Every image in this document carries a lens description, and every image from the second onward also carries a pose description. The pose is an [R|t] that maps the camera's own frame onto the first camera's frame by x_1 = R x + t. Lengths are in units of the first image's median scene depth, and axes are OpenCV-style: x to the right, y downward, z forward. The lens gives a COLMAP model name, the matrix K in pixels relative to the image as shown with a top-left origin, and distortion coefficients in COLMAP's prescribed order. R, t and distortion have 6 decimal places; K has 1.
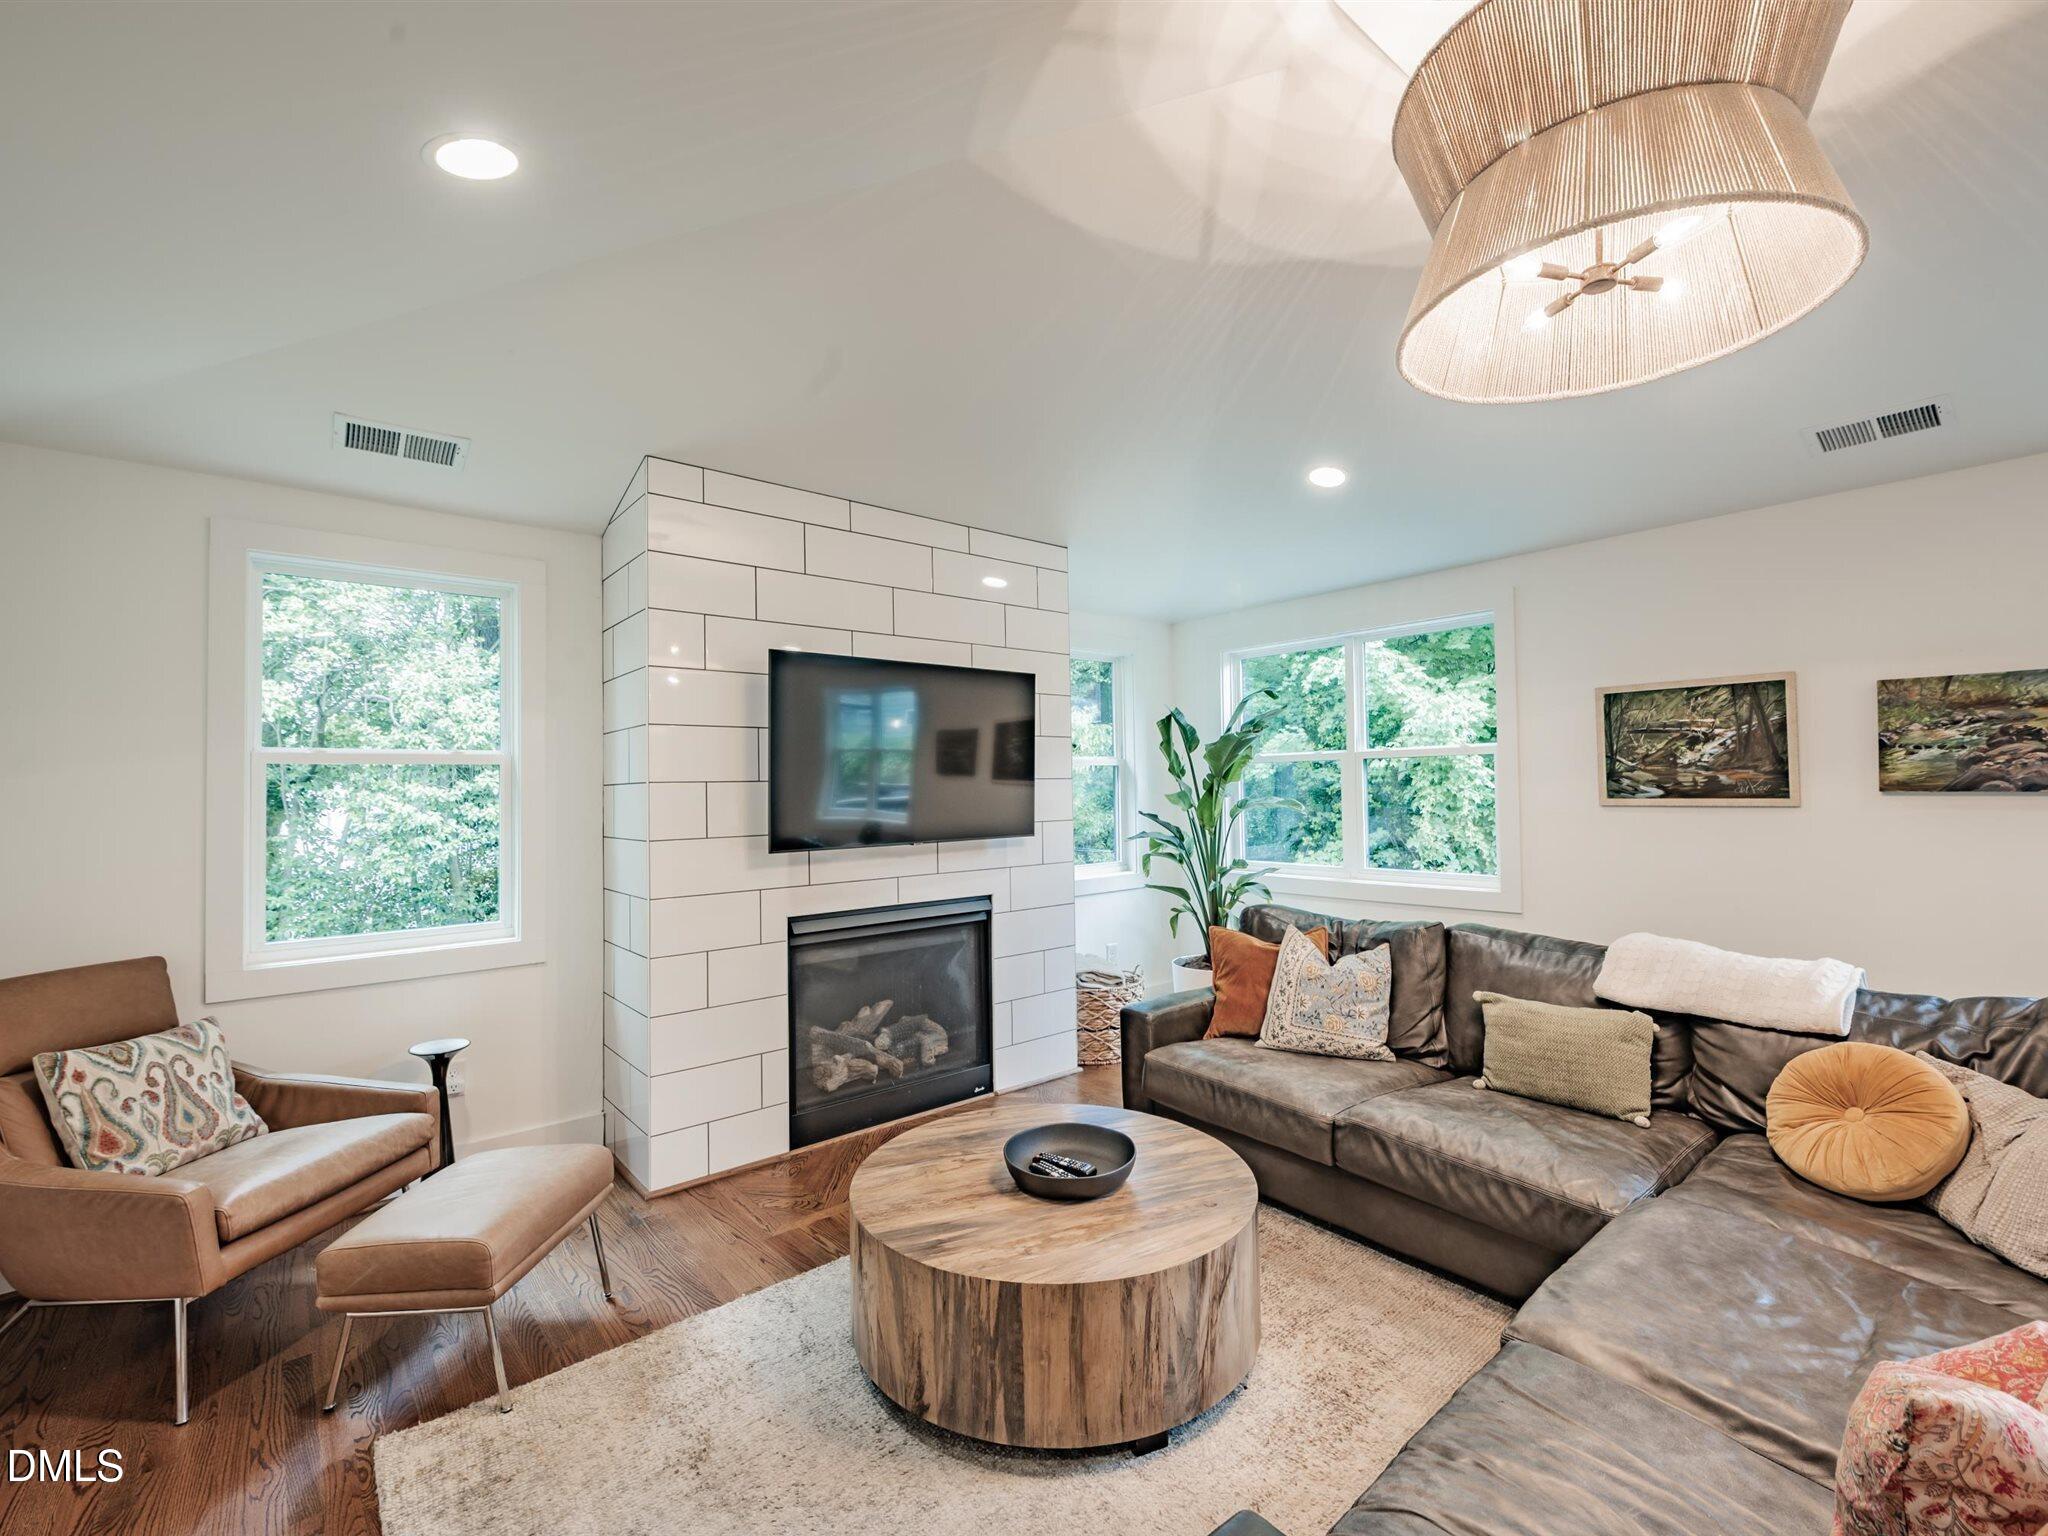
lens RADIAL K [[909.1, 0, 1025.2], [0, 909.1, 770.3], [0, 0, 1]] dist [0.001013, -0.001616]
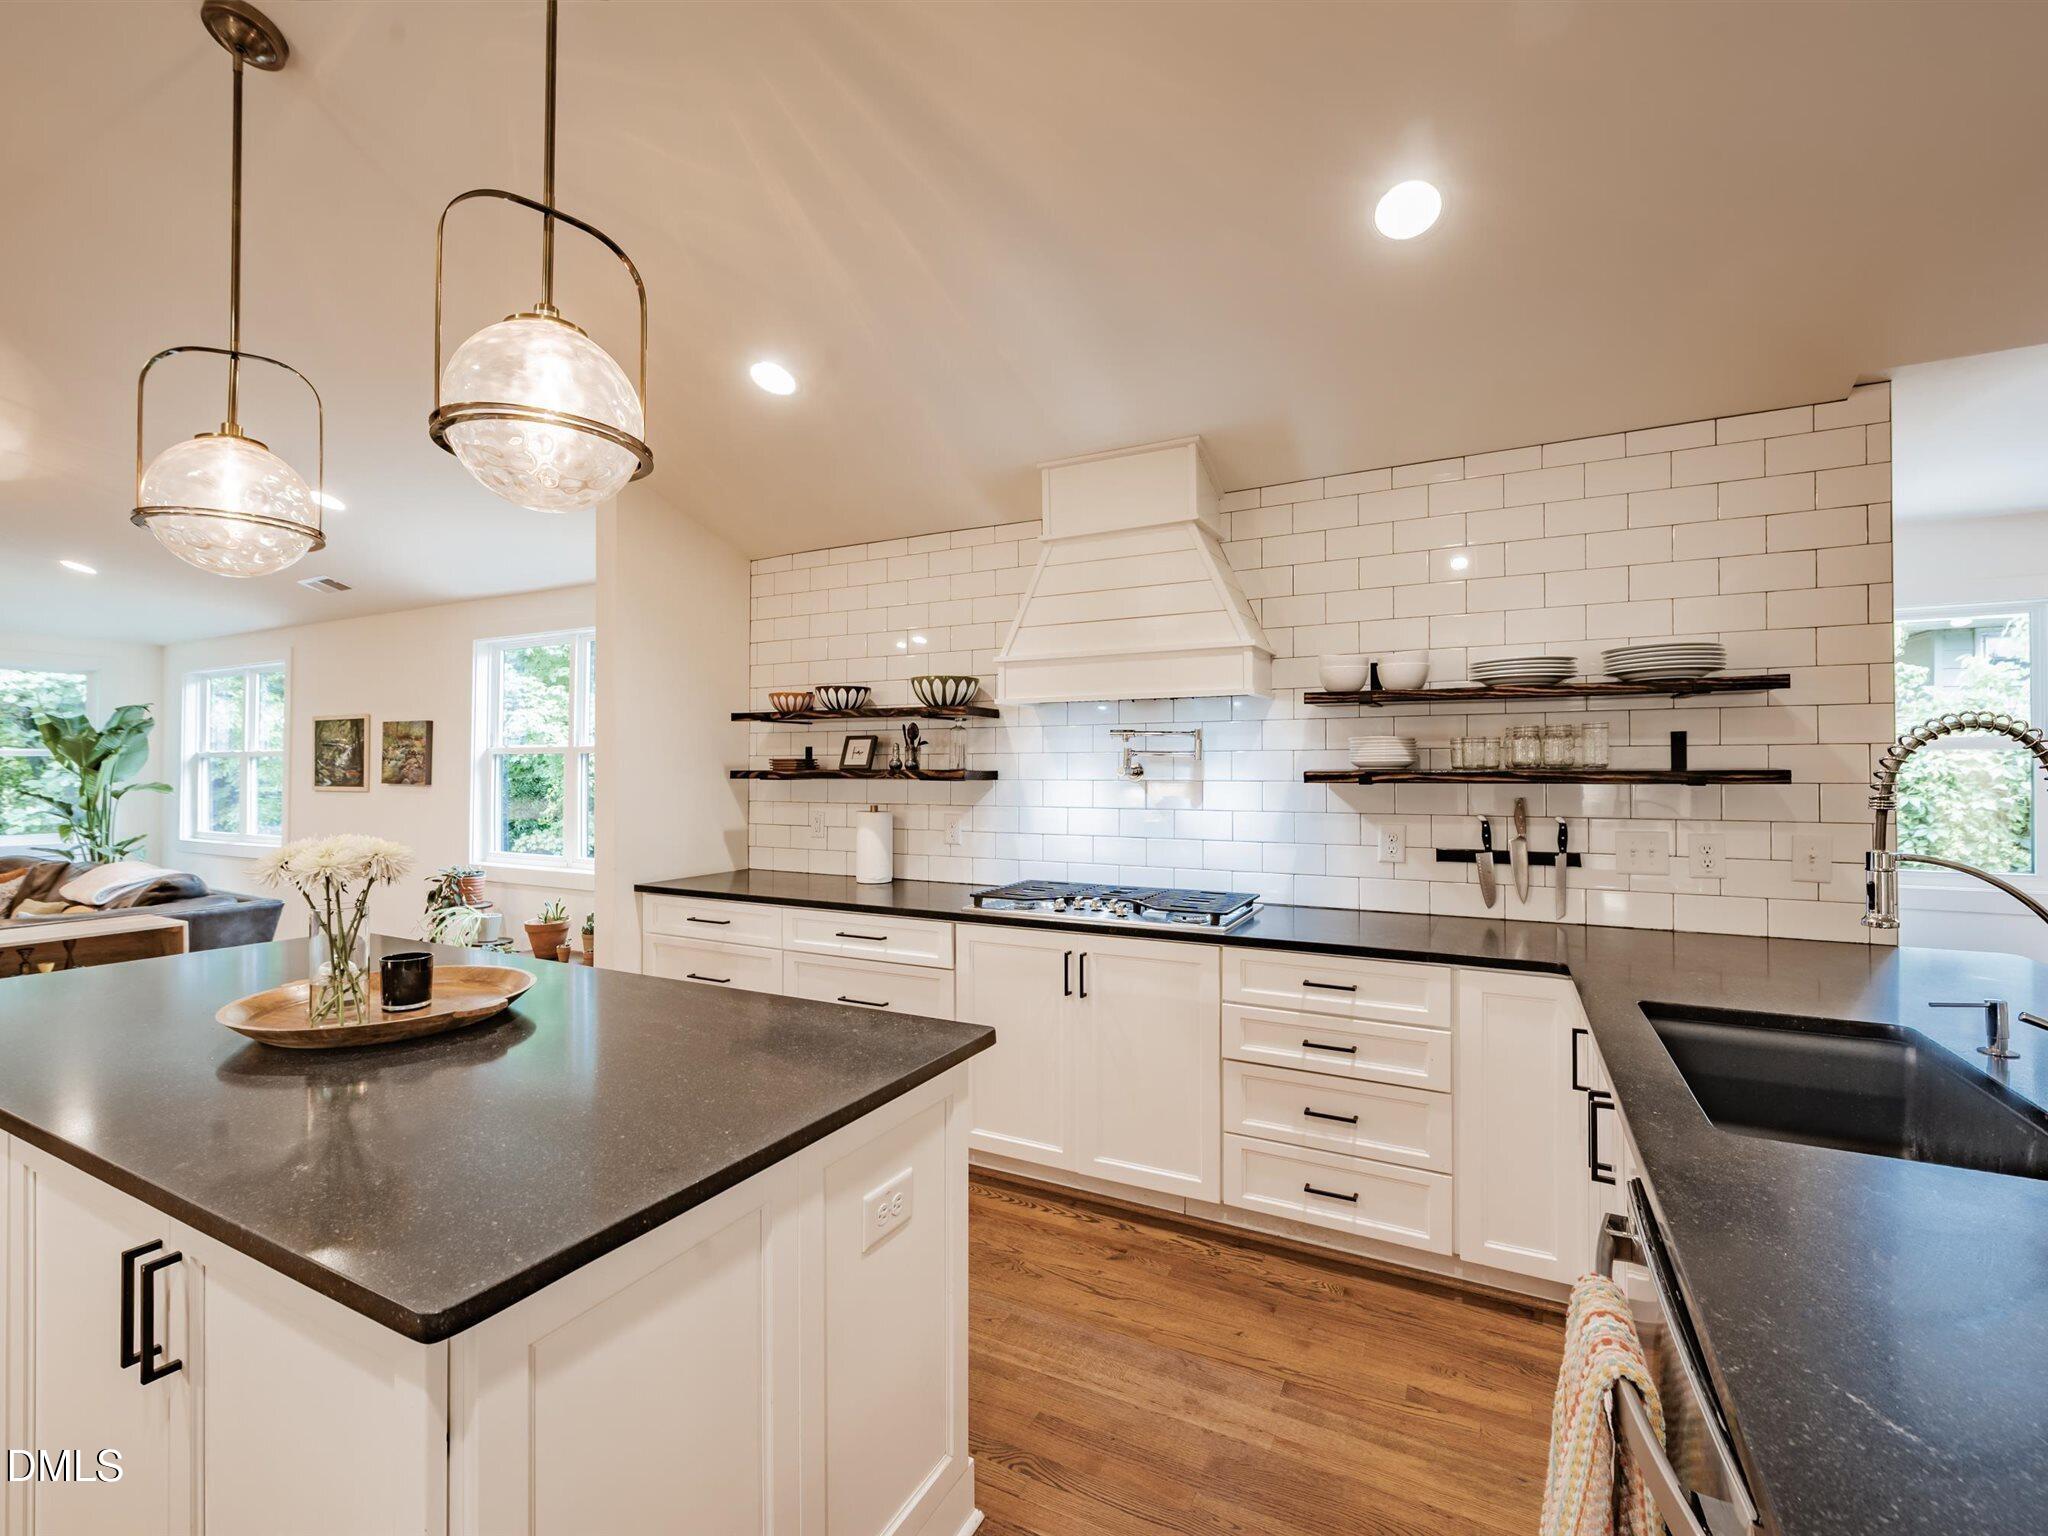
lens RADIAL K [[909.1, 0, 1014.1], [0, 909.1, 760.6], [0, 0, 1]] dist [0.001013, -0.001616]
pose [[0.923342, 0.022983, 0.383289, 1.305966], [-0.023909, 0.999711, -0.002351, -0.044781], [-0.383232, -0.006993, 0.923625, -1.073713]]
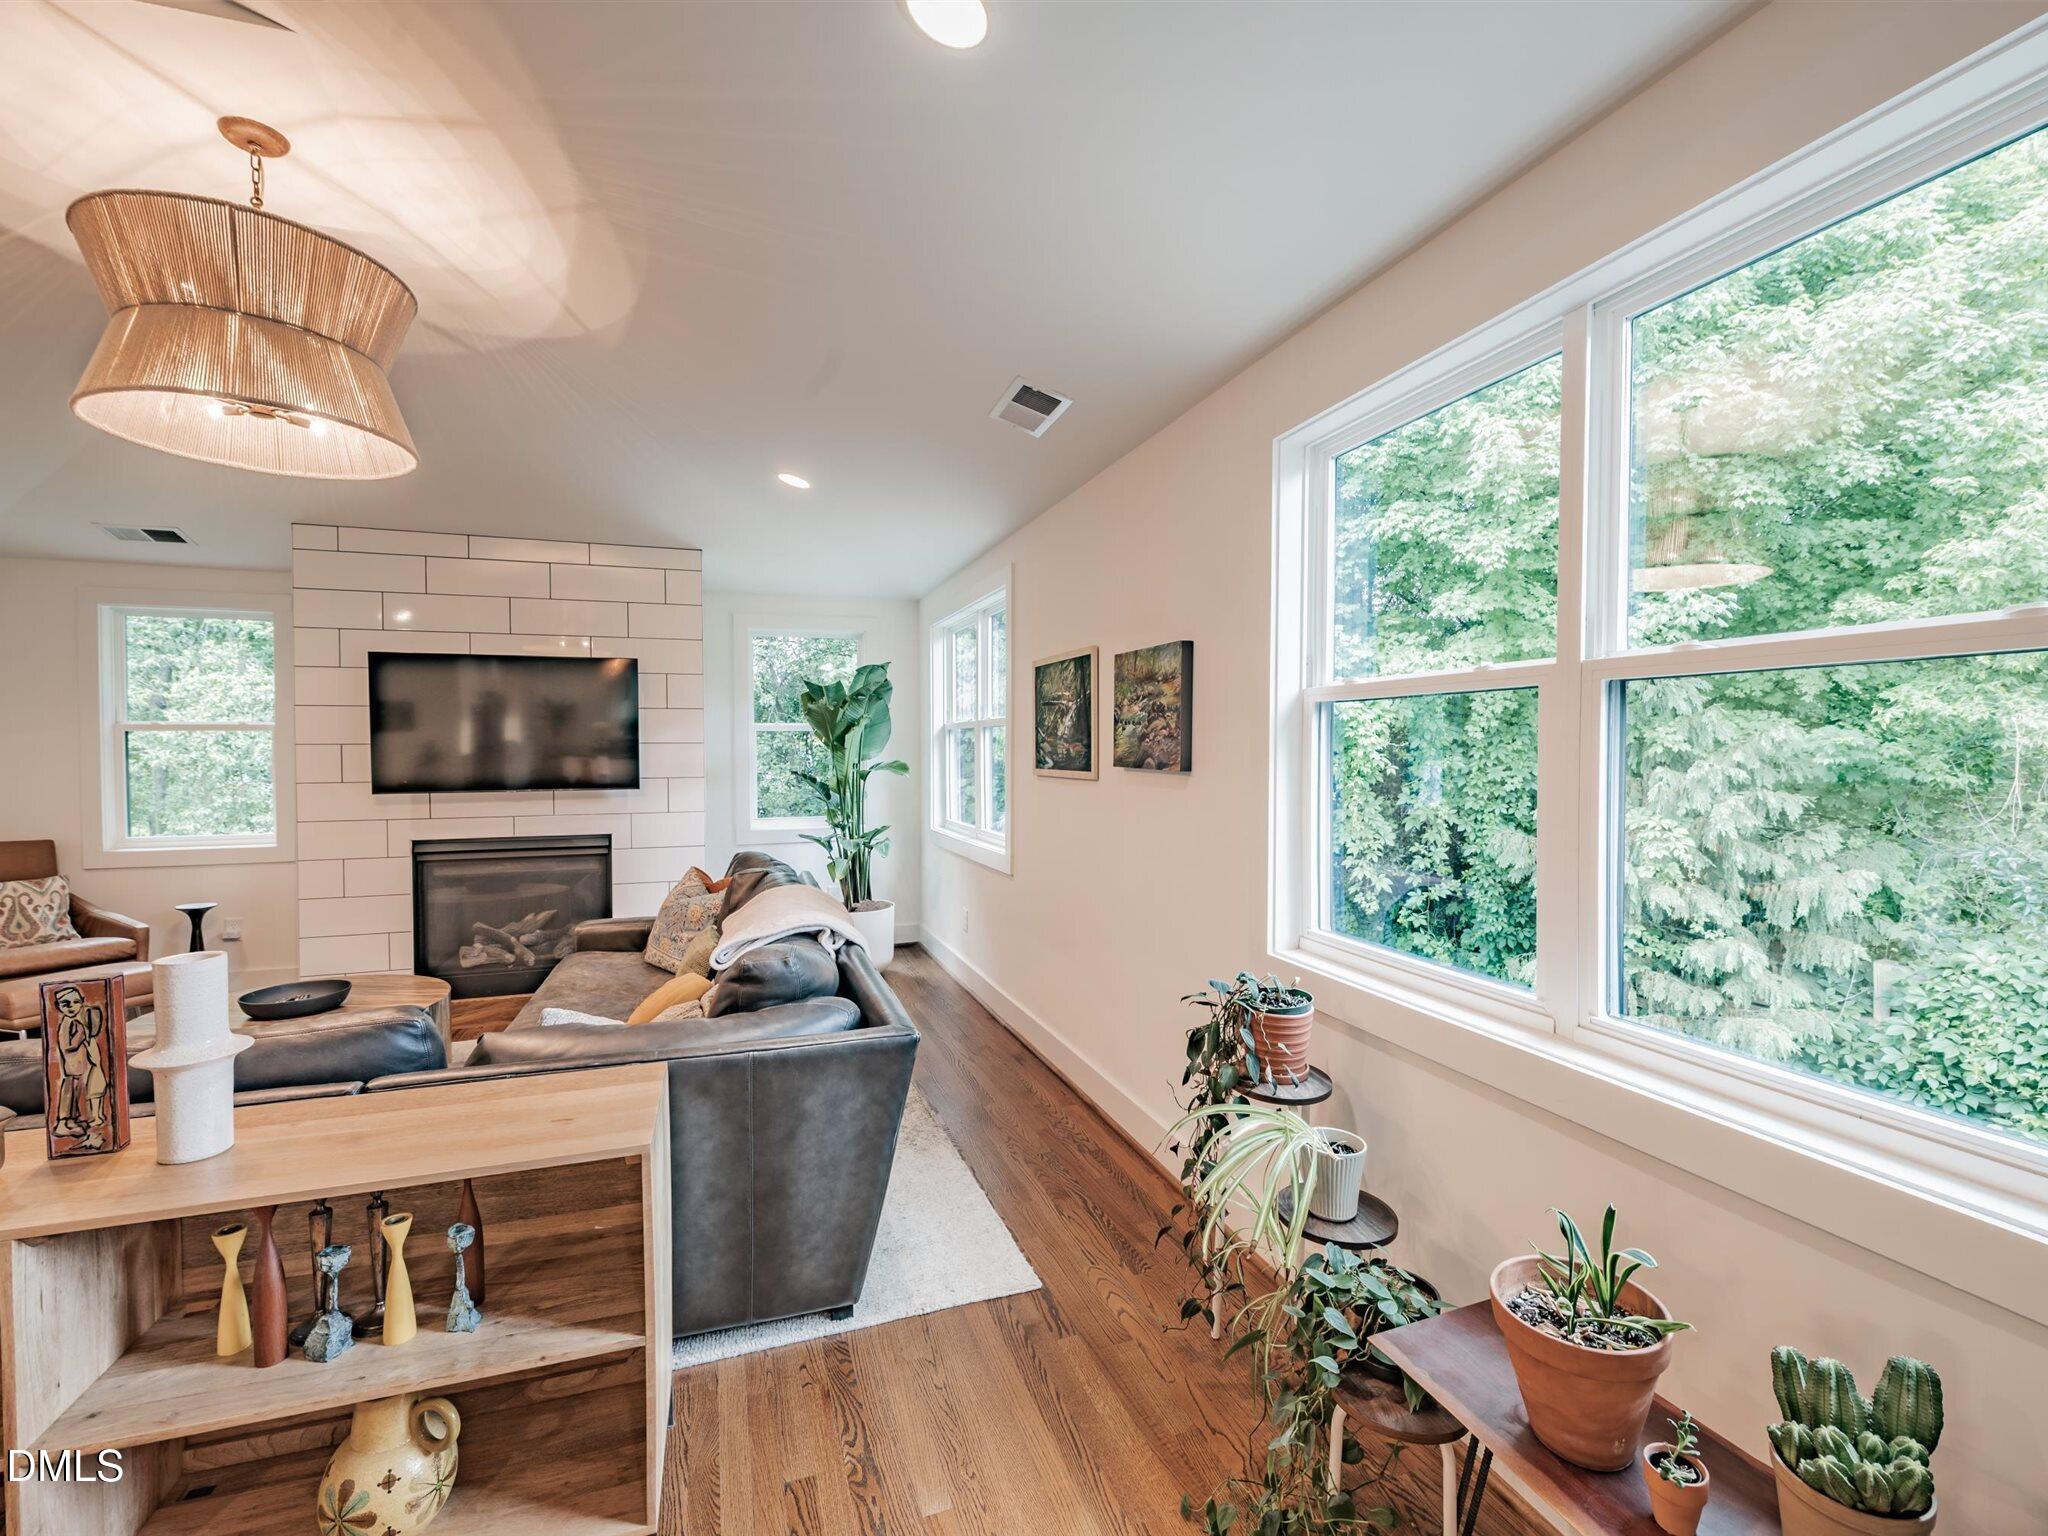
lens RADIAL K [[909.1, 0, 1008.2], [0, 909.1, 764.7], [0, 0, 1]] dist [0.001013, -0.001616]
pose [[0.931346, 0.019341, -0.363623, 1.107657], [-0.004183, 0.999091, 0.042429, -0.019628], [0.364113, -0.037995, 0.930580, 0.026317]]
